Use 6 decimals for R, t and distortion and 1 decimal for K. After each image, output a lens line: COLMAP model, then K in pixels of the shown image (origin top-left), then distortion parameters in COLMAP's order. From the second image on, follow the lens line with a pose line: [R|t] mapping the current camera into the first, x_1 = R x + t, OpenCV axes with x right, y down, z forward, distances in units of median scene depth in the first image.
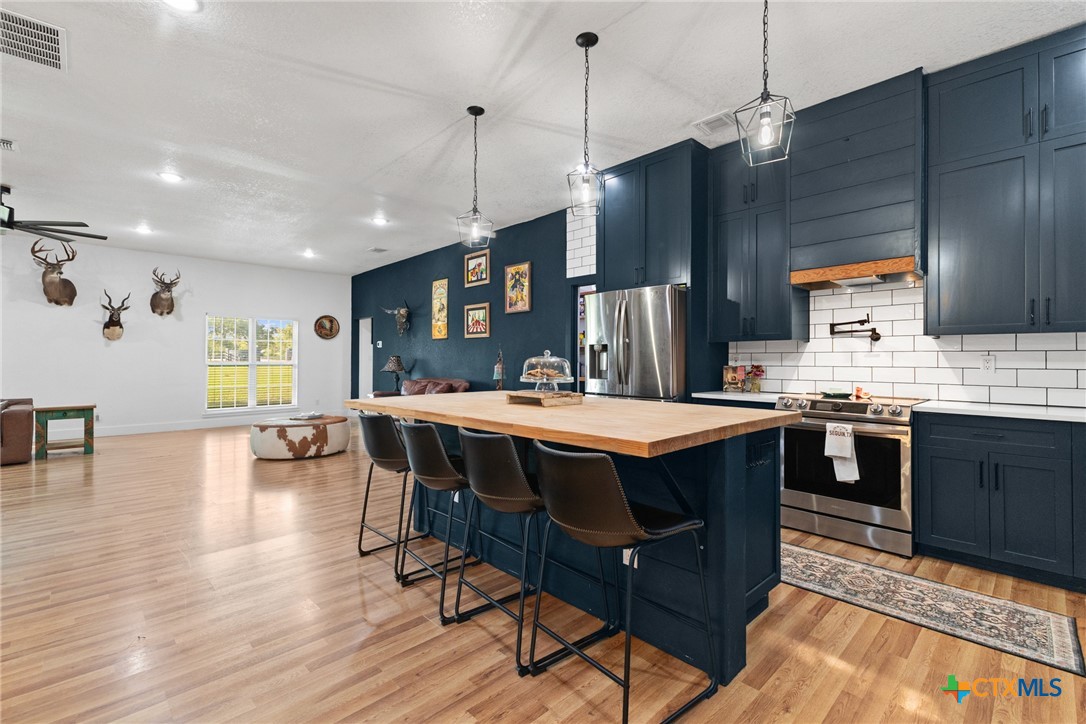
lens RADIAL K [[486.5, 0, 533.0], [0, 486.5, 353.4], [0, 0, 1]] dist [0.015468, -0.000516]
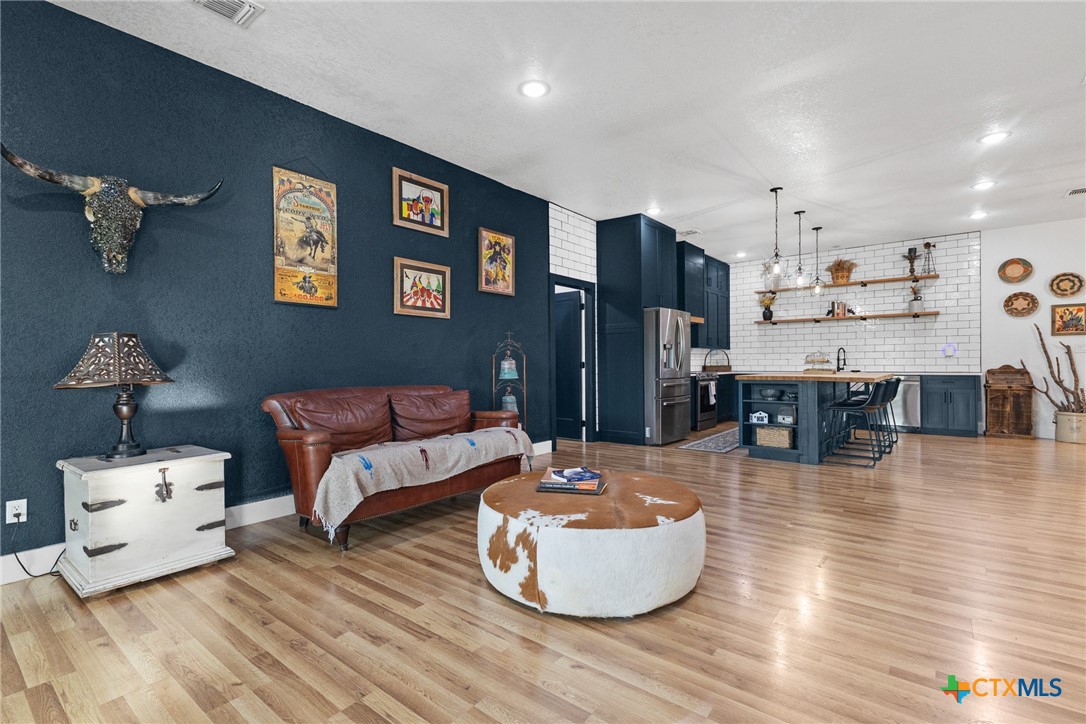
lens RADIAL K [[486.5, 0, 554.3], [0, 486.5, 365.1], [0, 0, 1]] dist [0.015468, -0.000516]
pose [[-0.137560, -0.003678, 0.990487, -0.744632], [-0.008768, 0.999958, 0.002495, 0.026195], [-0.990455, -0.008342, -0.137586, 0.912778]]
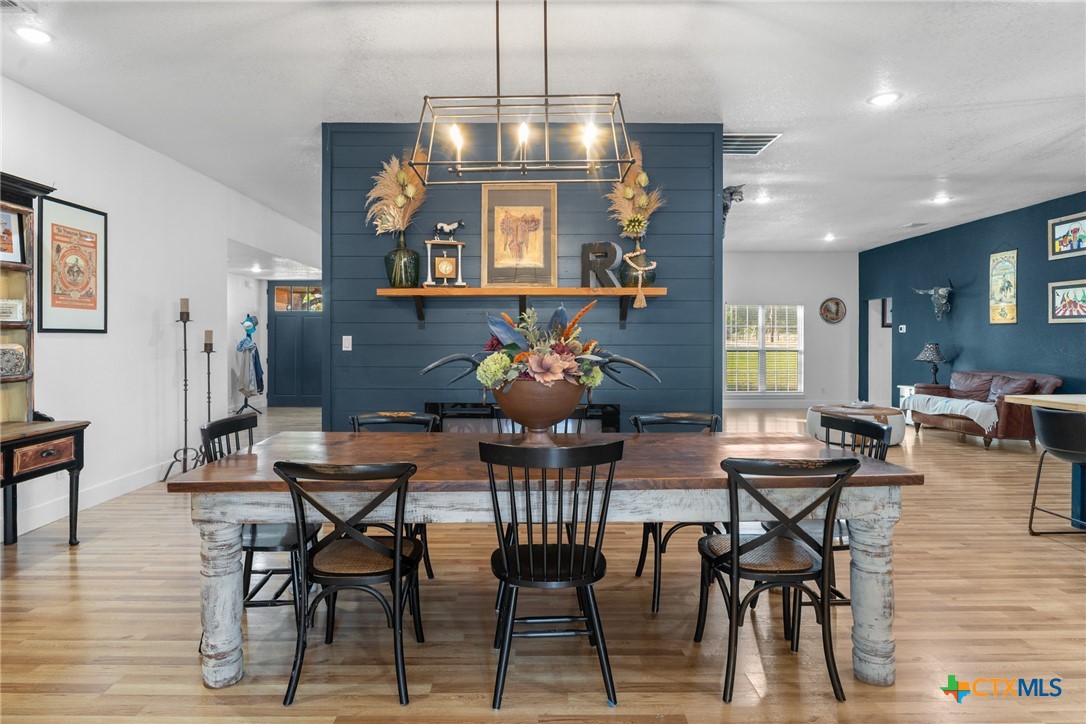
lens RADIAL K [[593.5, 0, 530.4], [0, 593.5, 337.3], [0, 0, 1]] dist [-0.016938, 0.001141]
pose [[0.730904, -0.000193, -0.682480, -0.107207], [0.007823, 0.999937, 0.008095, -0.023184], [0.682435, -0.011255, 0.730860, -0.298461]]
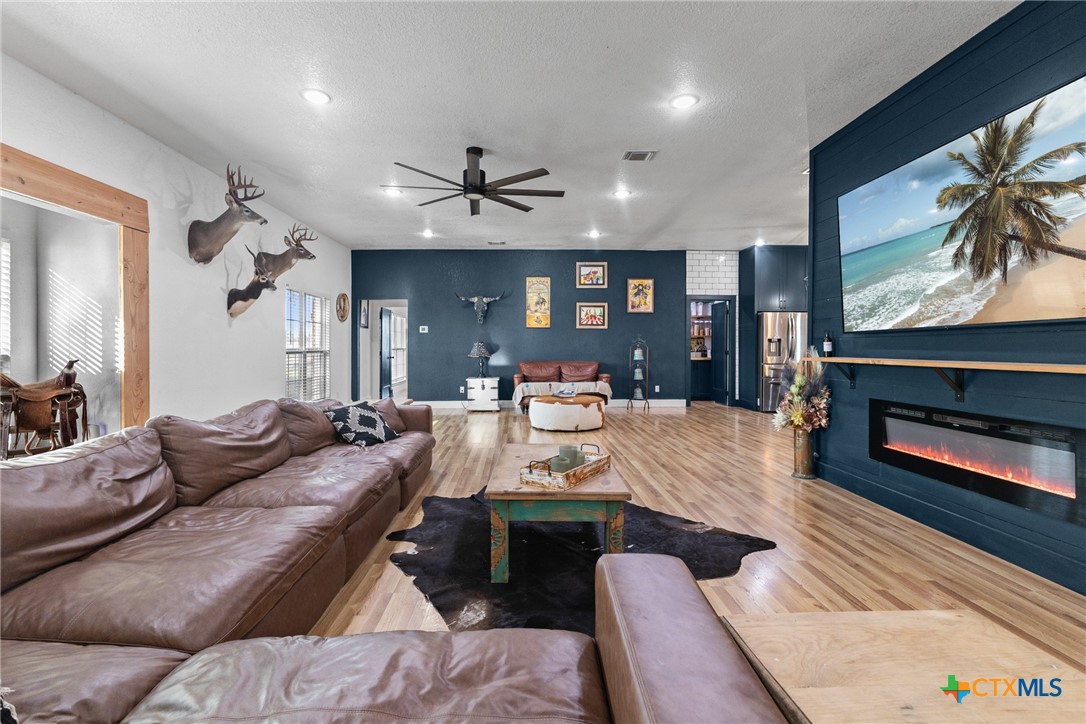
lens RADIAL K [[486.5, 0, 537.8], [0, 486.5, 357.8], [0, 0, 1]] dist [0.015468, -0.000516]
pose [[0.667416, -0.017538, 0.744479, -1.167638], [-0.012757, 0.999307, 0.034978, 0.001585], [-0.744576, -0.032842, 0.666730, 0.238891]]
